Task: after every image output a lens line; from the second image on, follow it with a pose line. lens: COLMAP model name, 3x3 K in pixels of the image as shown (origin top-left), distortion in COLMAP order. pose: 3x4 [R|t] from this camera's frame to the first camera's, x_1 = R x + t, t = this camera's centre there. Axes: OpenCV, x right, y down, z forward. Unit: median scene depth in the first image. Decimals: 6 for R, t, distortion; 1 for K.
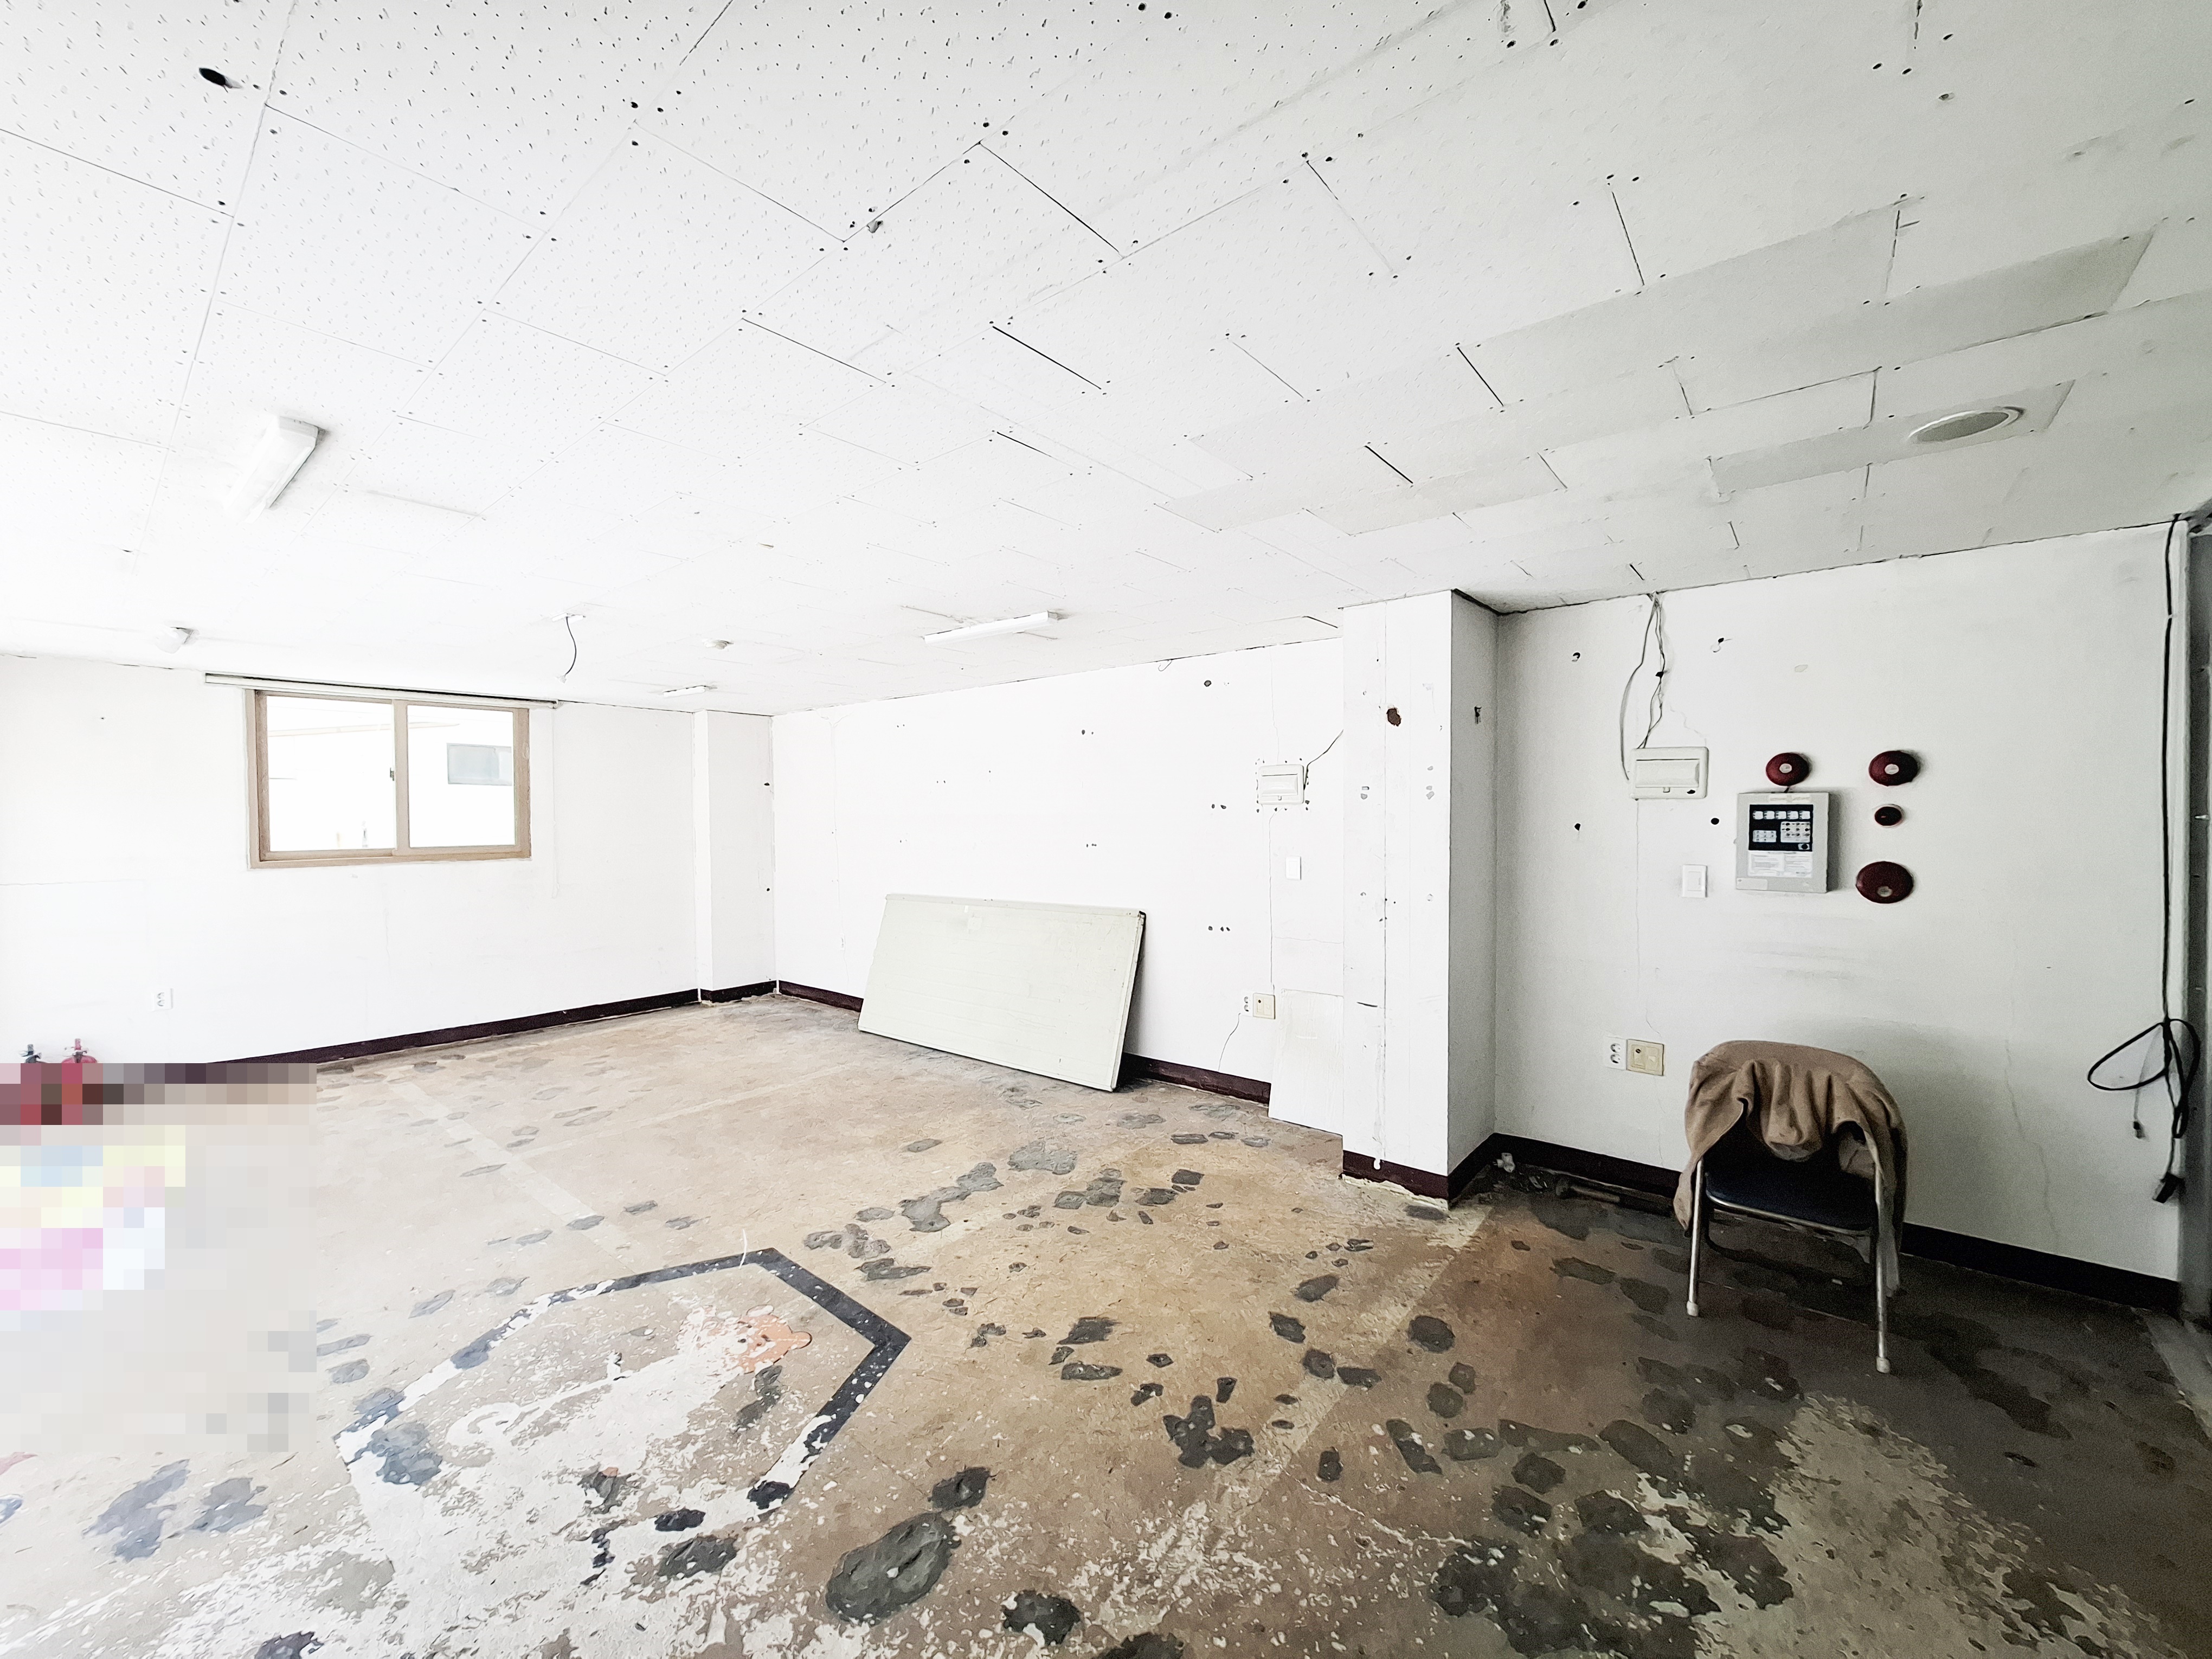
lens RADIAL K [[872.6, 0, 1097.7], [0, 872.6, 830.4], [0, 0, 1]] dist [-0.001775, 0.000426]
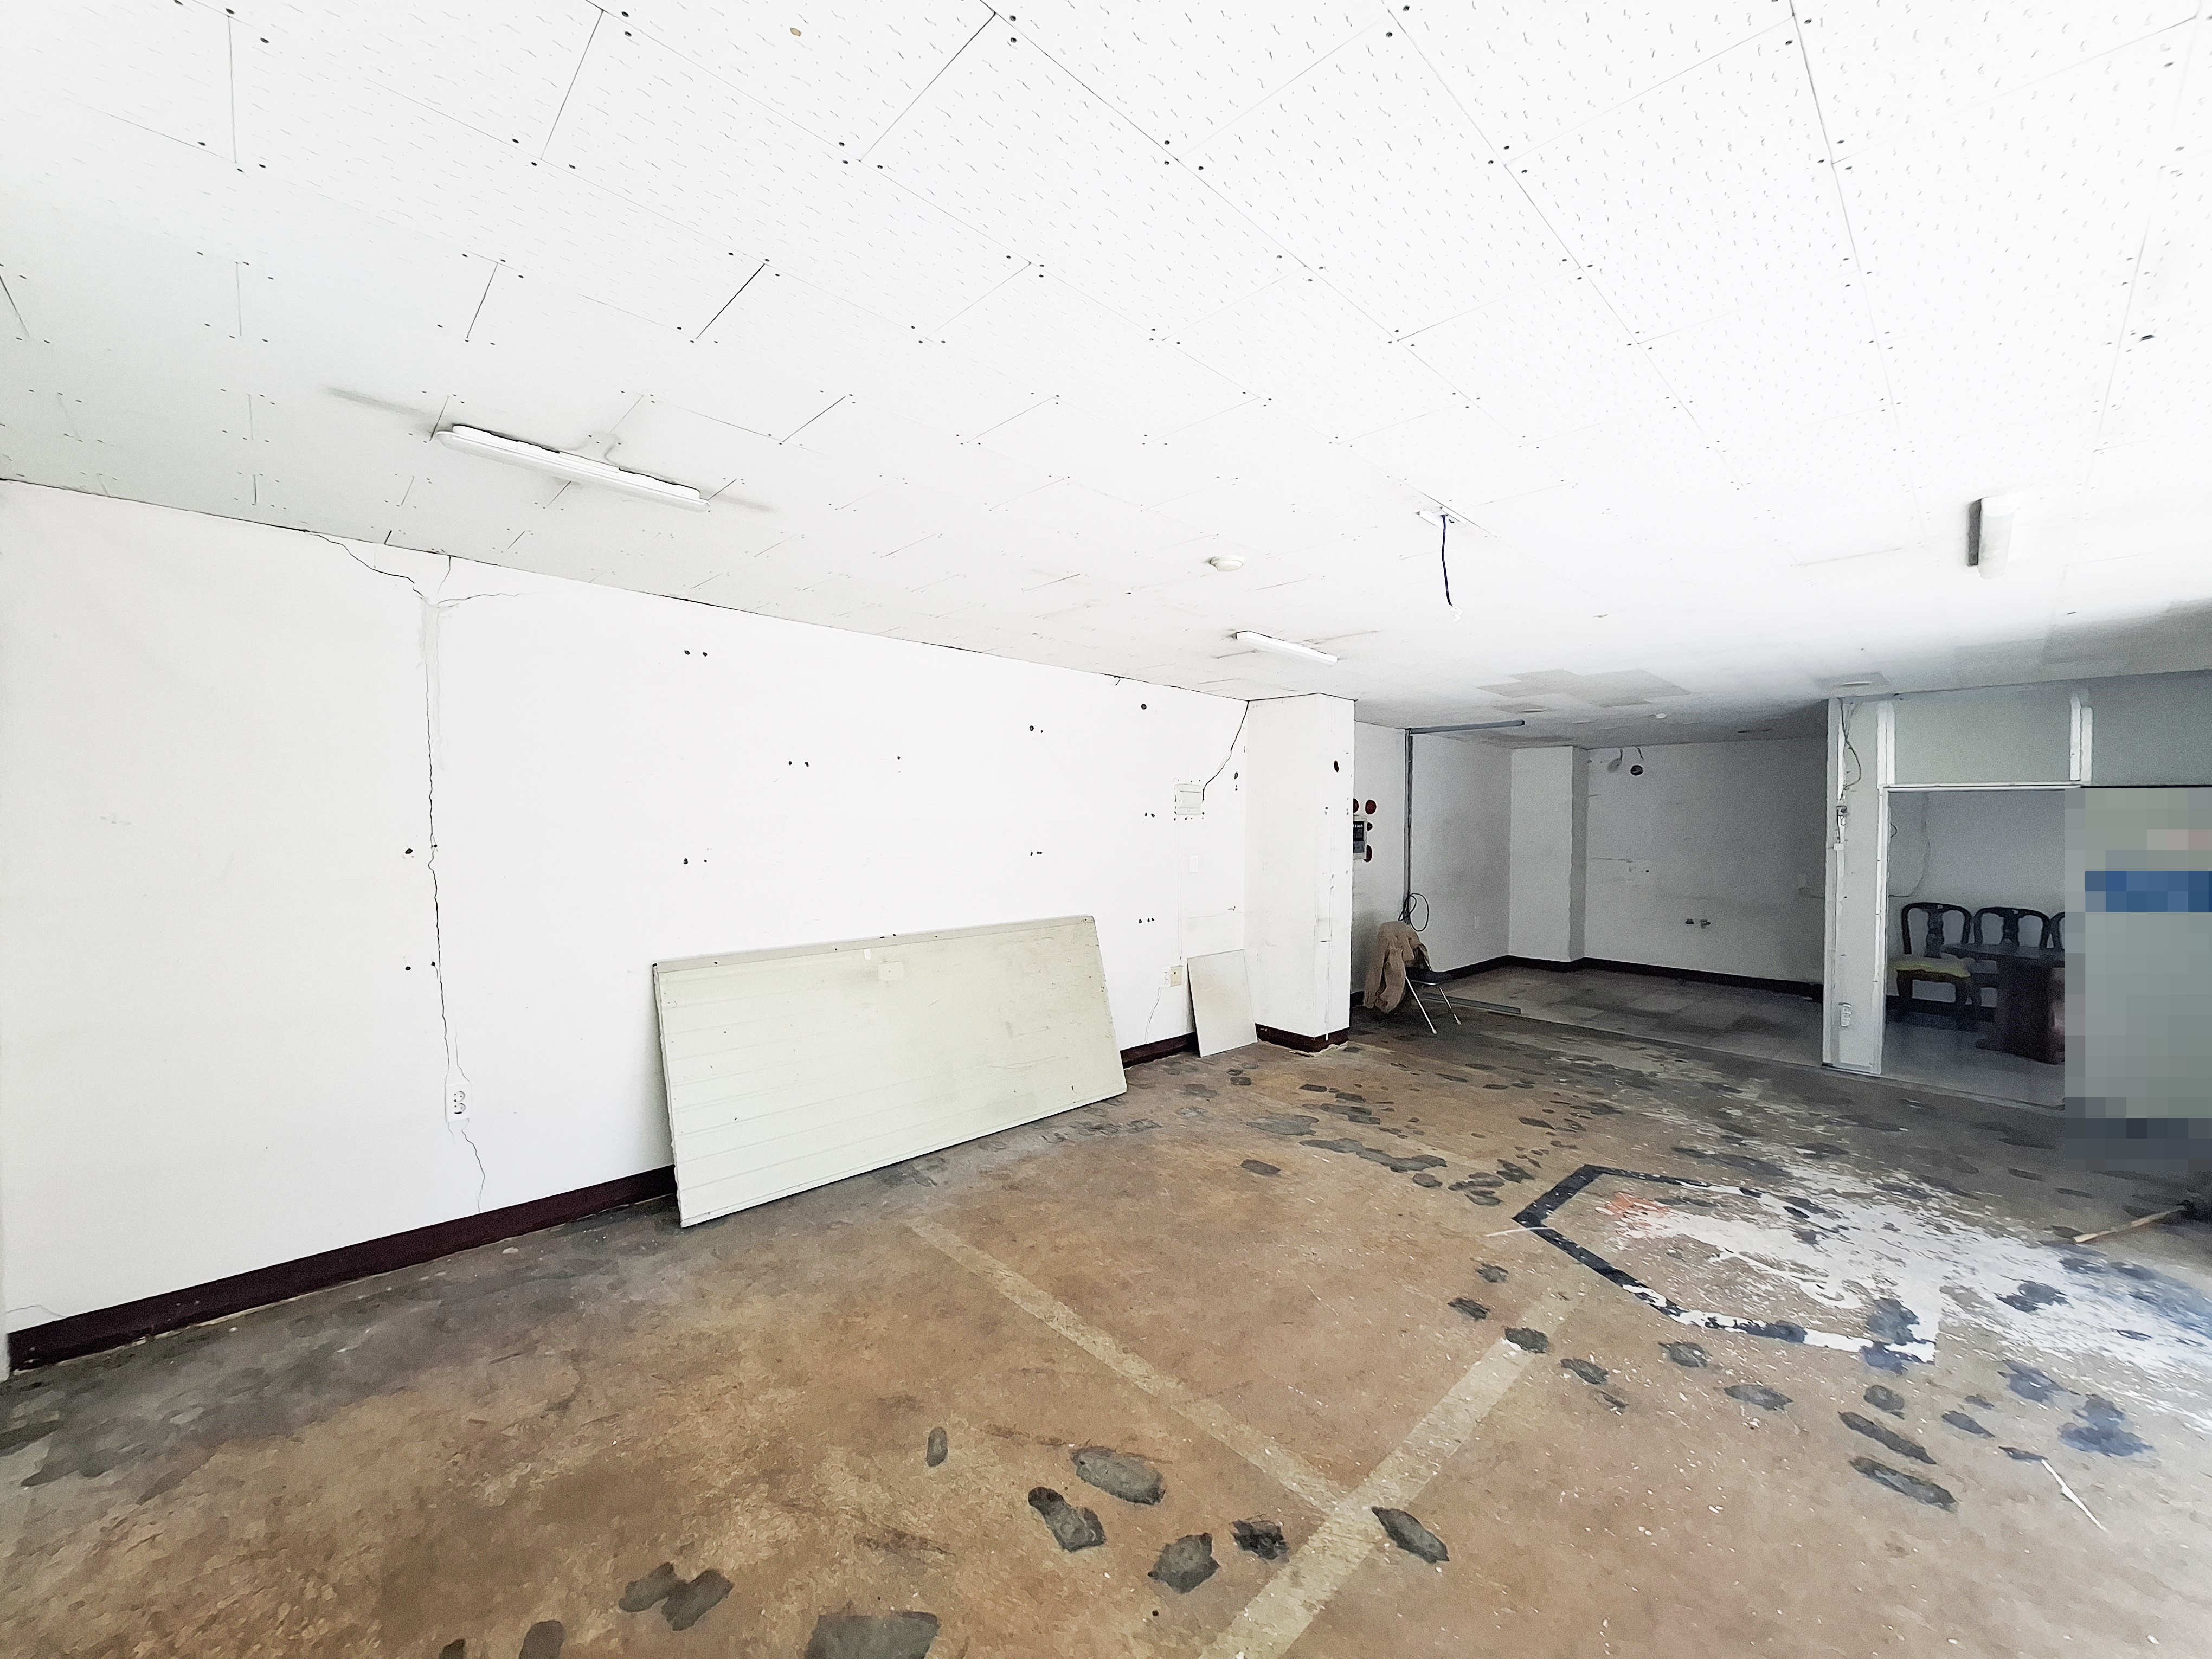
lens RADIAL K [[867.3, 0, 1090.5], [0, 867.3, 831.7], [0, 0, 1]] dist [-0.007464, -0.000032]
pose [[0.111423, -0.002543, 0.993770, -1.420305], [0.007812, 0.999968, 0.001683, -0.010538], [-0.993742, 0.007576, 0.111440, 1.319137]]
